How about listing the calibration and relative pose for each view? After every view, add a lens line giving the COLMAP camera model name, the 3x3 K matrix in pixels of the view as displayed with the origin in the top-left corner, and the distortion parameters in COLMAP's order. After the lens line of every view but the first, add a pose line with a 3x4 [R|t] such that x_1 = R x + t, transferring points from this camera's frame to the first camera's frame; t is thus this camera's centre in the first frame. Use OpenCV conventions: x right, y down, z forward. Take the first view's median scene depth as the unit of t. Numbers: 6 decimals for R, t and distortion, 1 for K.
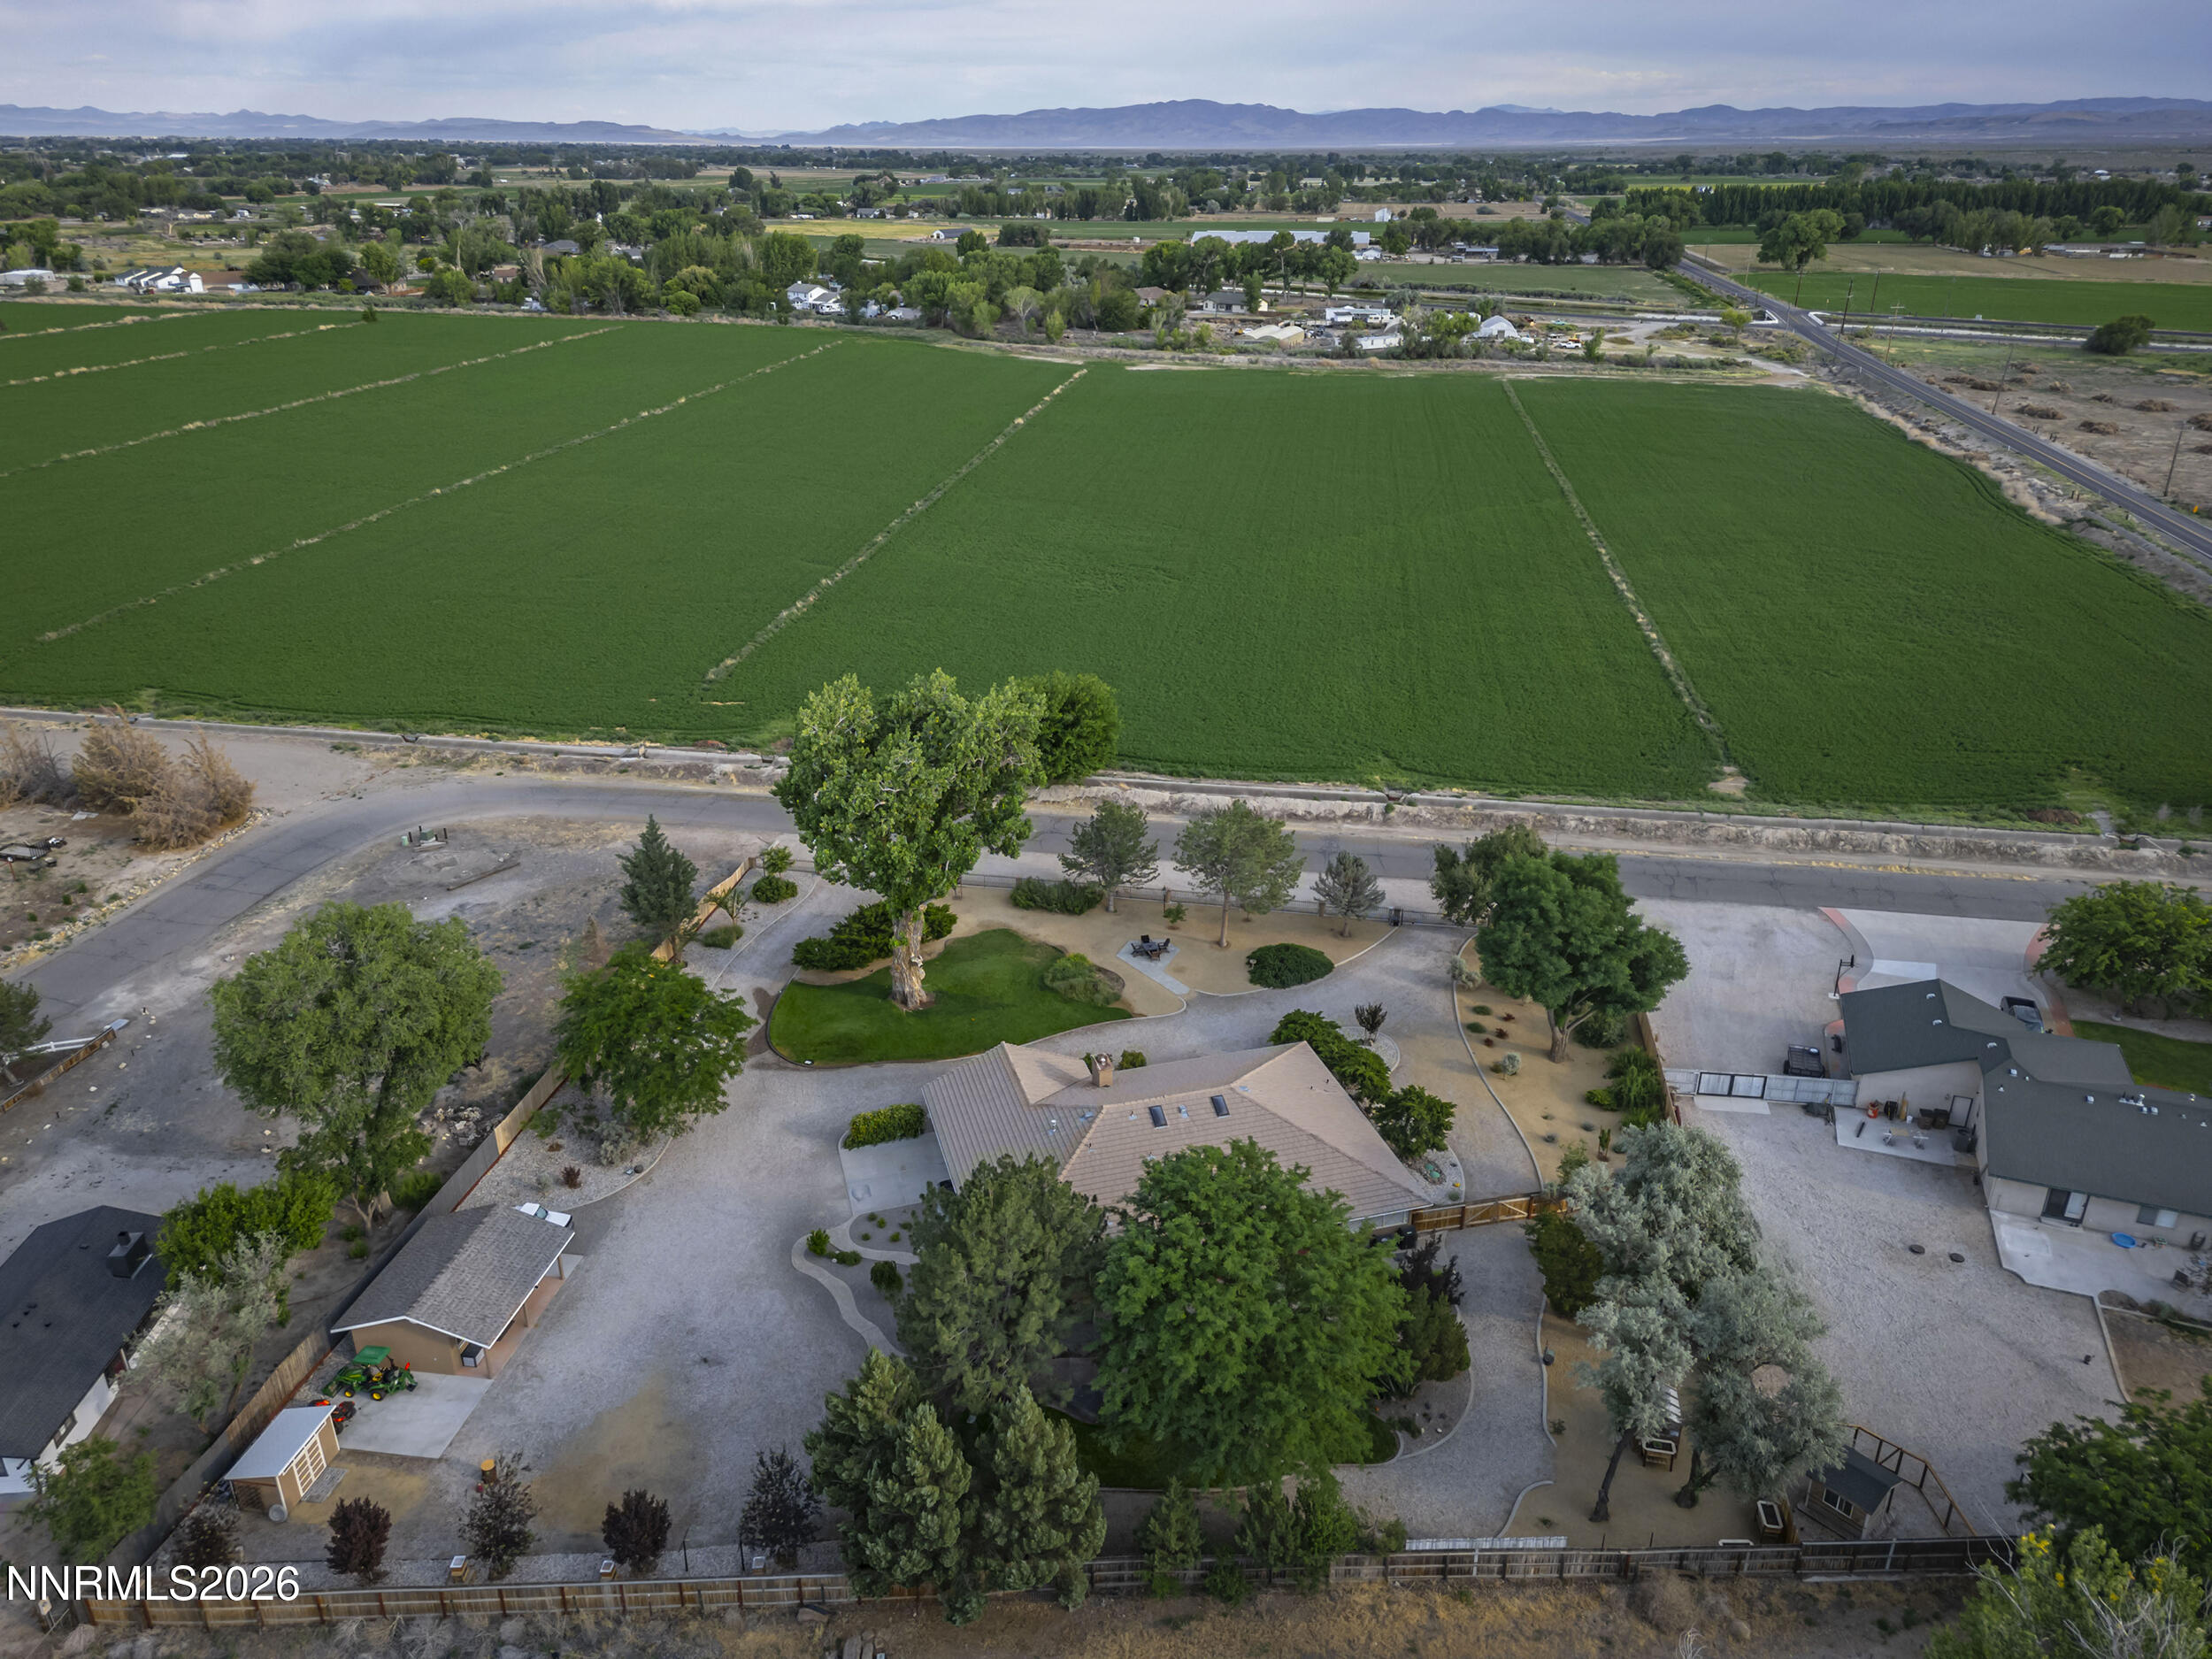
lens RADIAL K [[1593.9, 0, 1106.0], [0, 1593.9, 829.5], [0, 0, 1]] dist [0.049640, -0.001653]
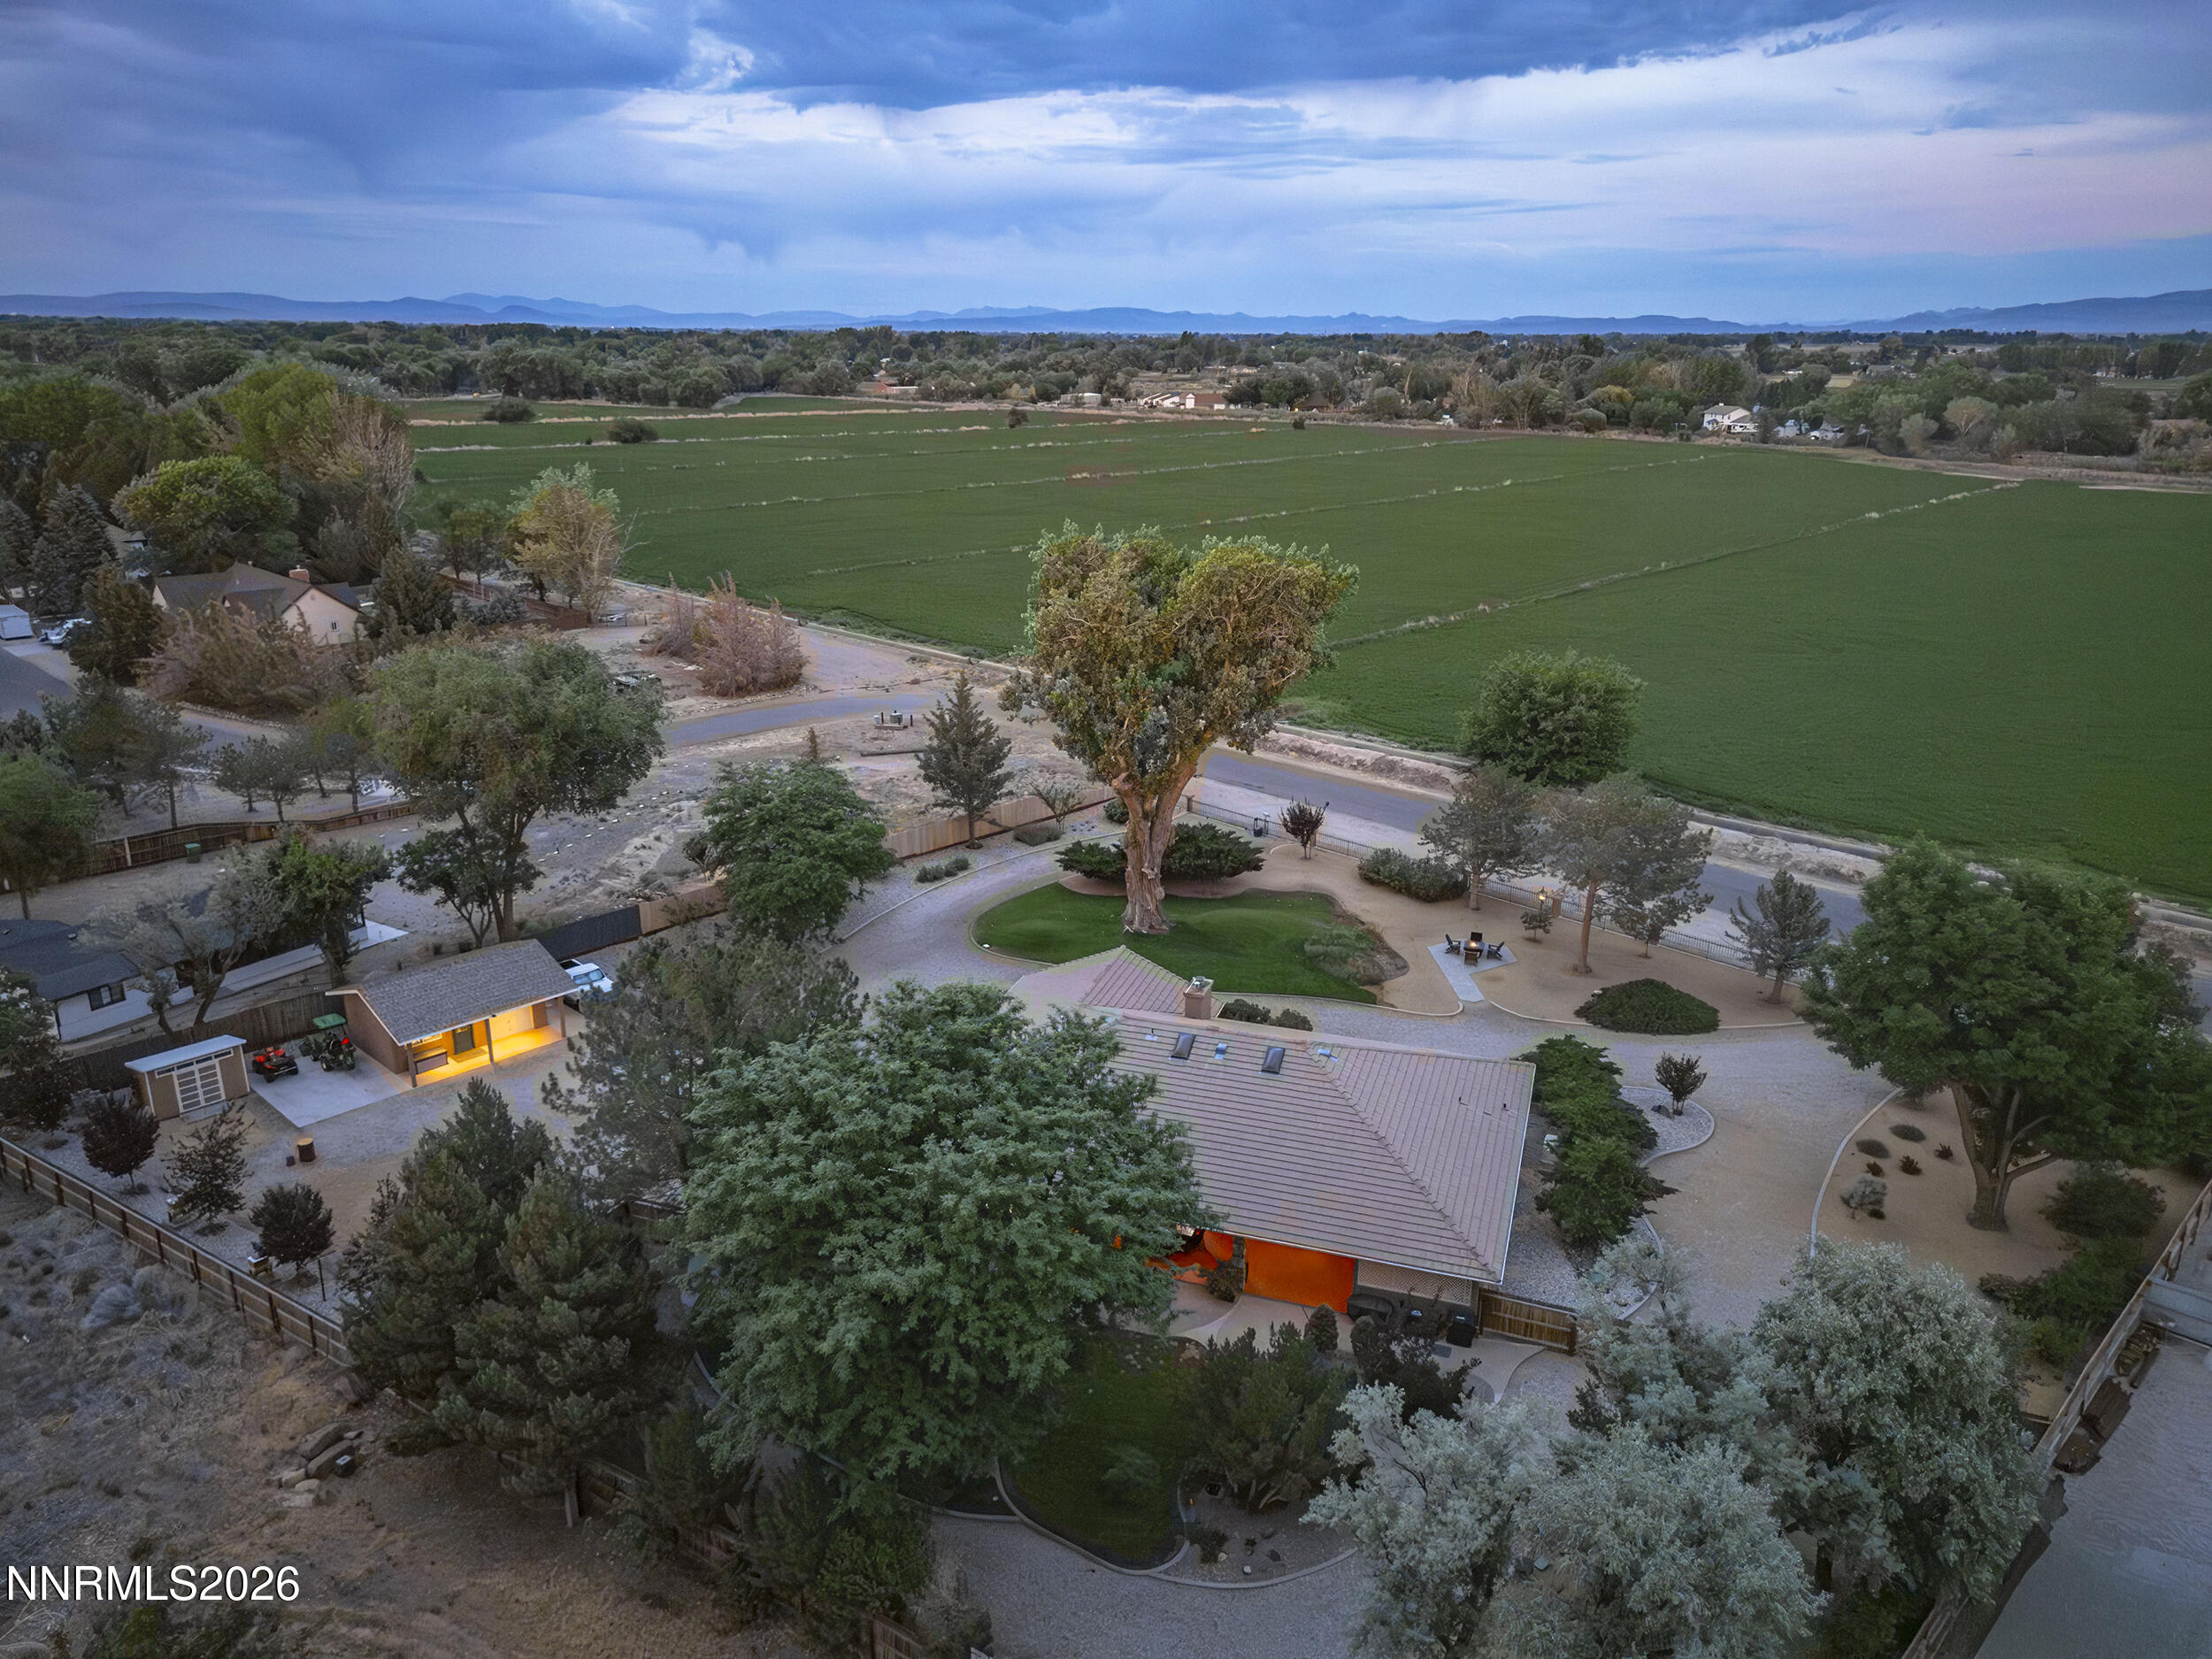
lens RADIAL K [[1593.9, 0, 1106.0], [0, 1593.9, 829.5], [0, 0, 1]] dist [0.049640, -0.001653]
pose [[0.810996, 0.175700, -0.558045, 0.094050], [-0.242042, 0.969145, -0.046620, 0.030969], [0.532635, 0.172879, 0.828500, 0.089853]]
